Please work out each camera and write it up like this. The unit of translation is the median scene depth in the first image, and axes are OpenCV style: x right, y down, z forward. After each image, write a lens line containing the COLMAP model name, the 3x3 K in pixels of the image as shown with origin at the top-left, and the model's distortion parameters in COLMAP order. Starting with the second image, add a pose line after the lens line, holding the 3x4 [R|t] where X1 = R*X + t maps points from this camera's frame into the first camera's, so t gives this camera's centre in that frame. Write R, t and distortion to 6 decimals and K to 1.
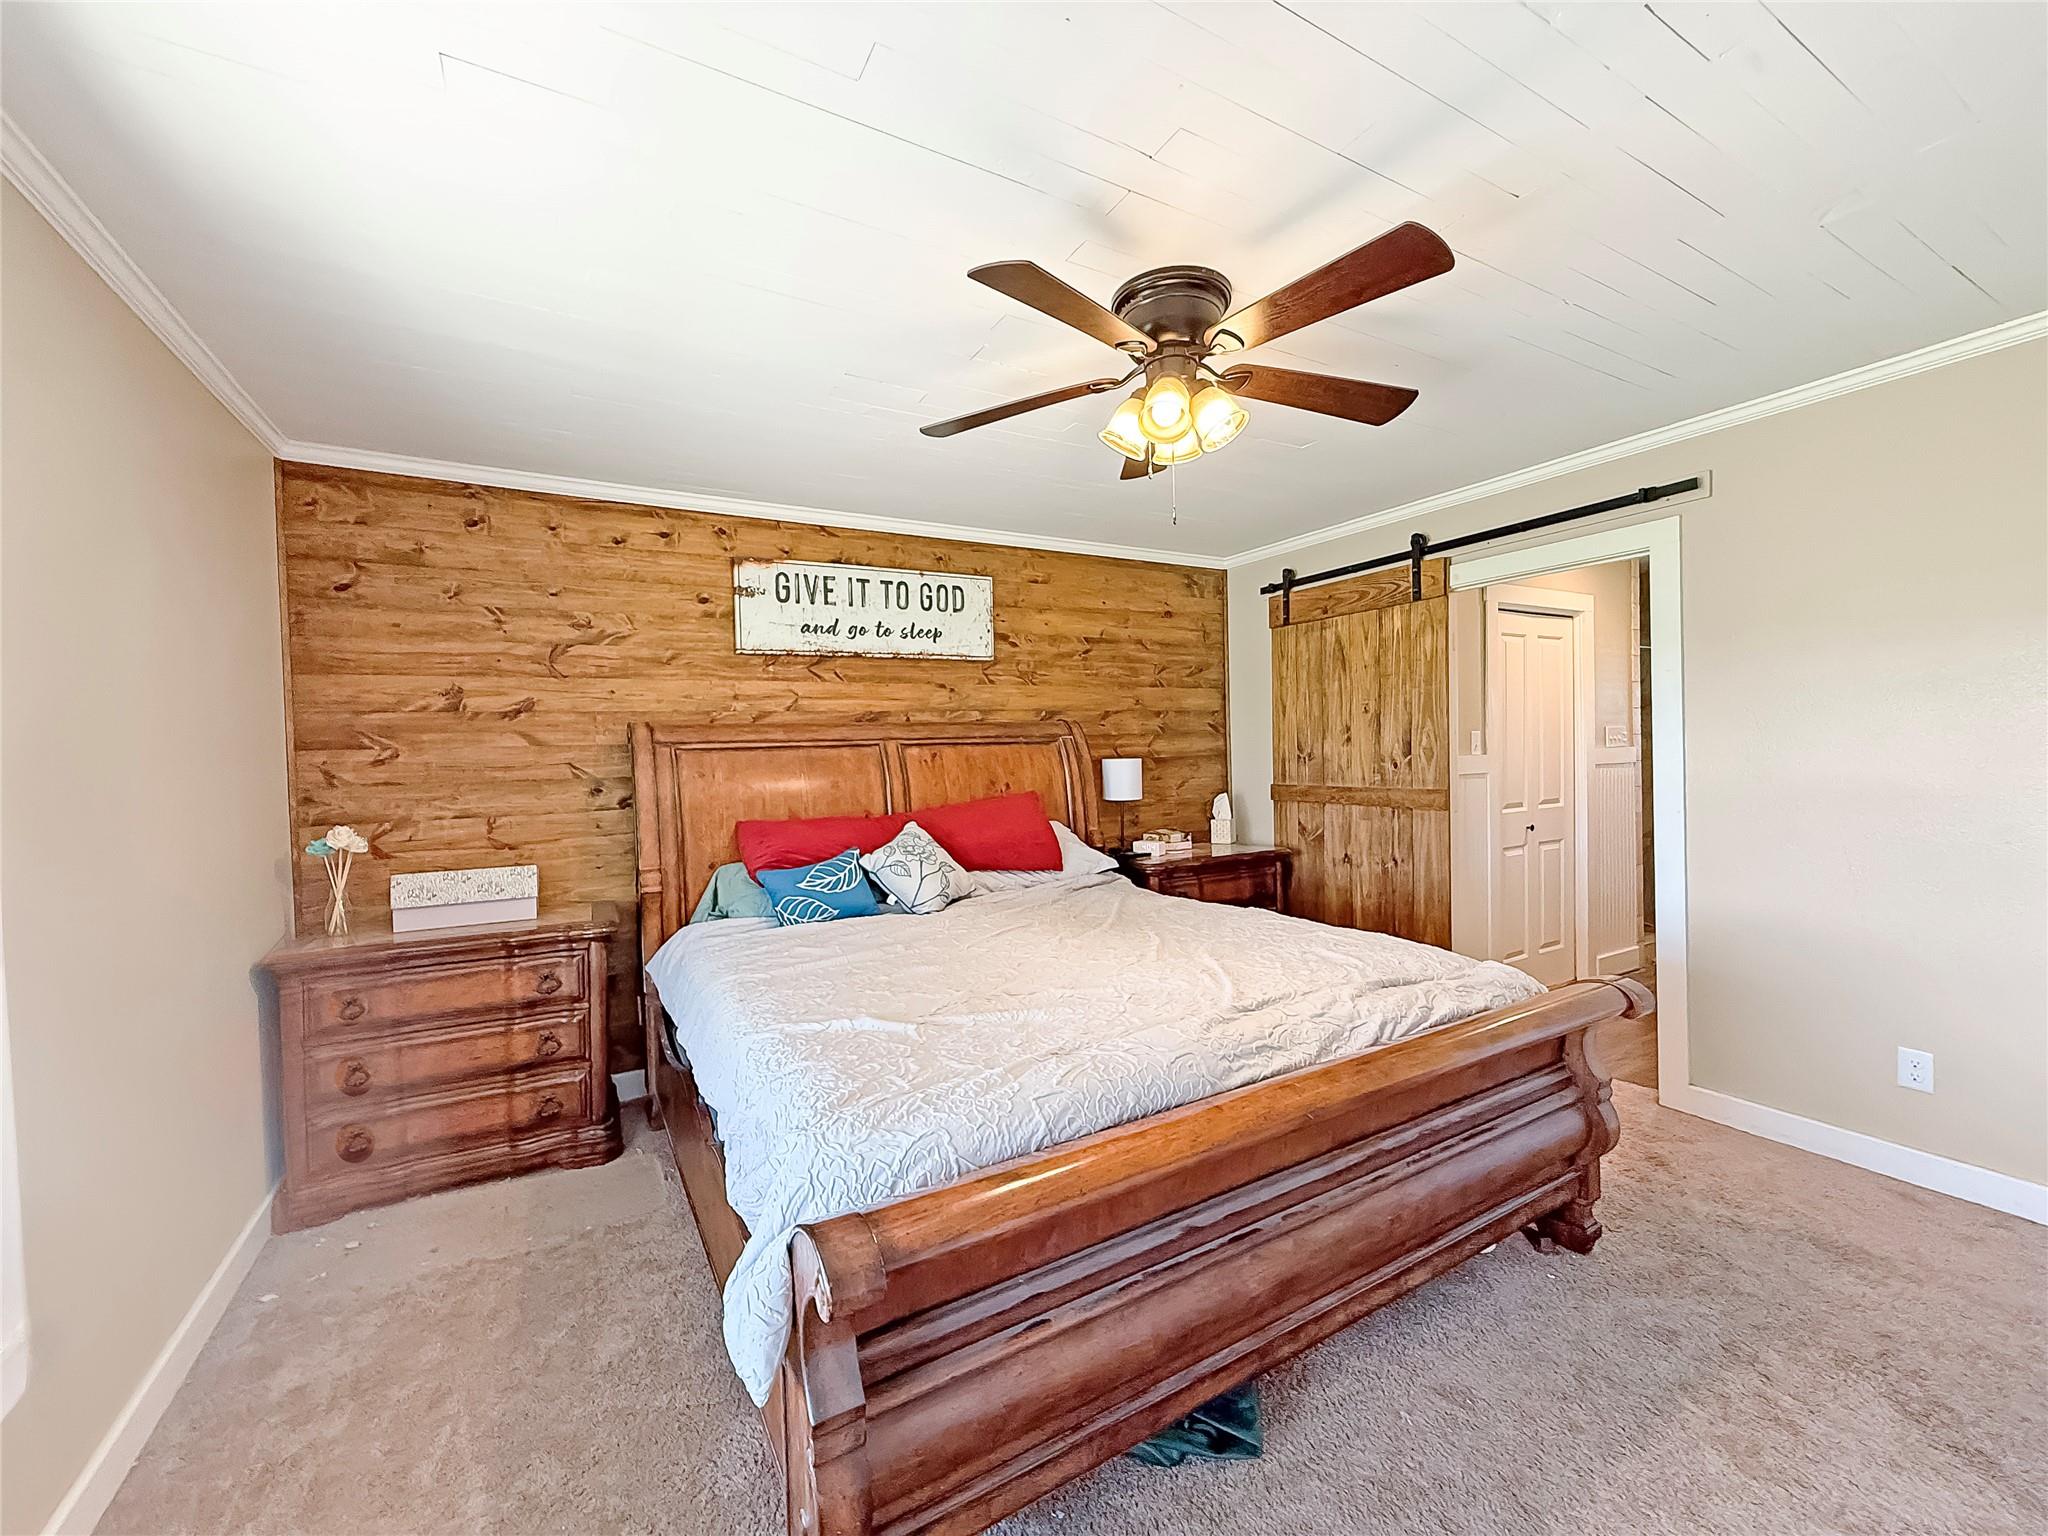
lens RADIAL K [[837.0, 0, 1027.5], [0, 837.0, 766.5], [0, 0, 1]] dist [0.000902, -0.001185]
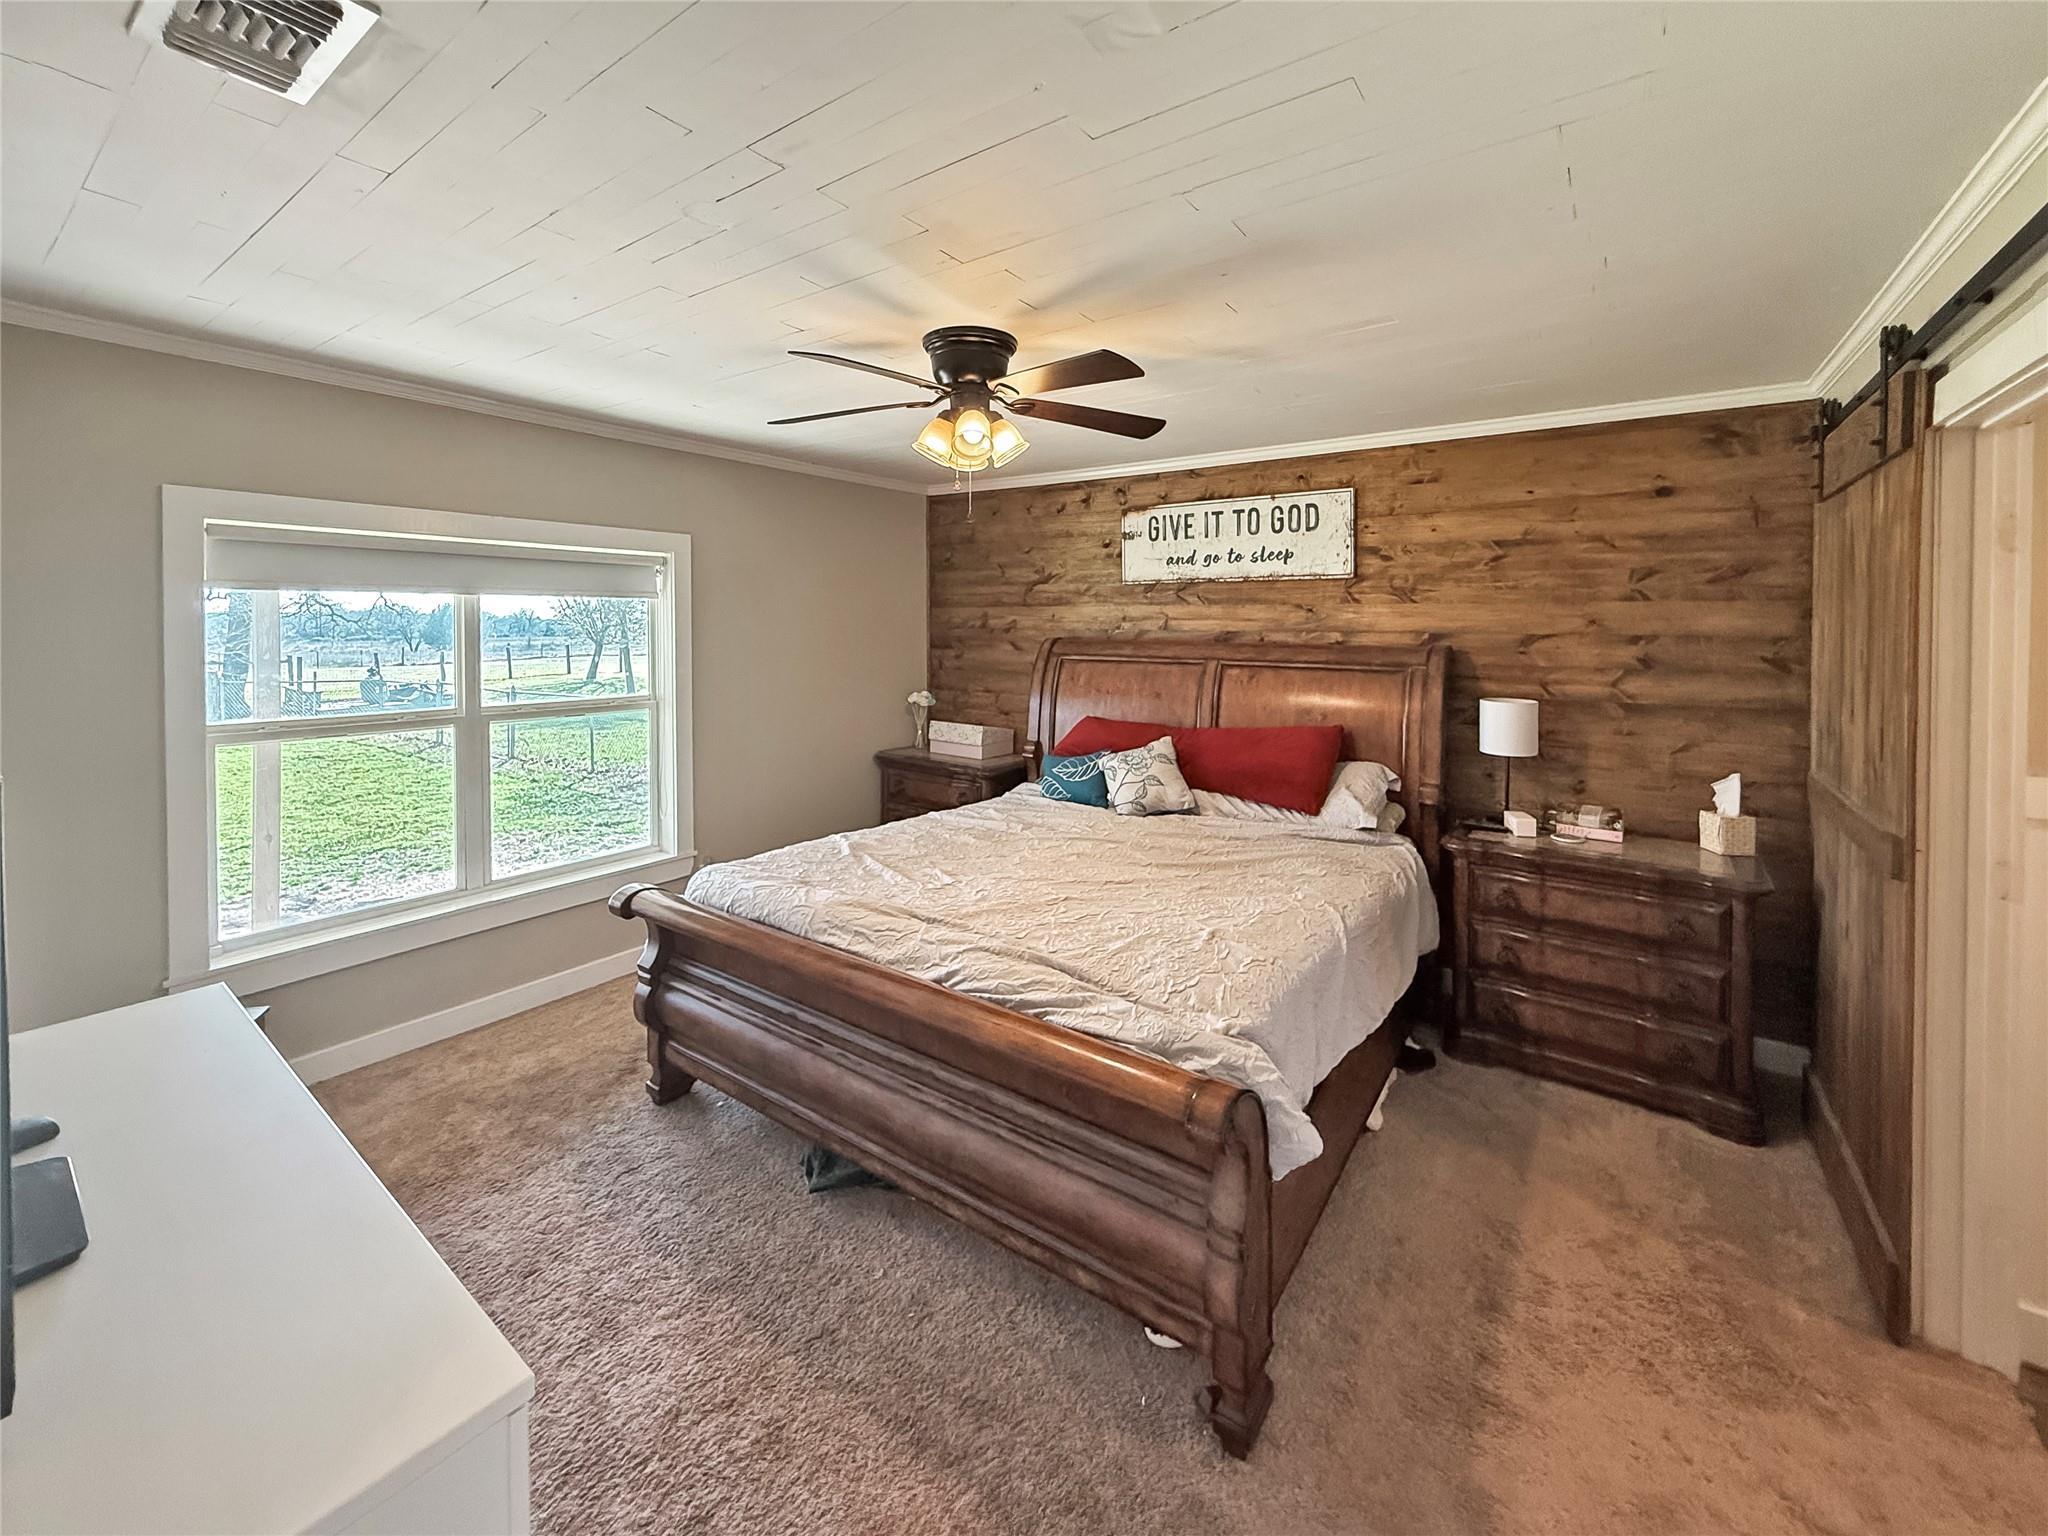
lens RADIAL K [[837.0, 0, 973.7], [0, 837.0, 634.0], [0, 0, 1]] dist [0.000902, -0.001185]
pose [[0.378495, 0.041695, -0.924664, 0.698771], [-0.029719, 0.999017, 0.032882, -0.088550], [0.925126, 0.015035, 0.379362, 0.283702]]
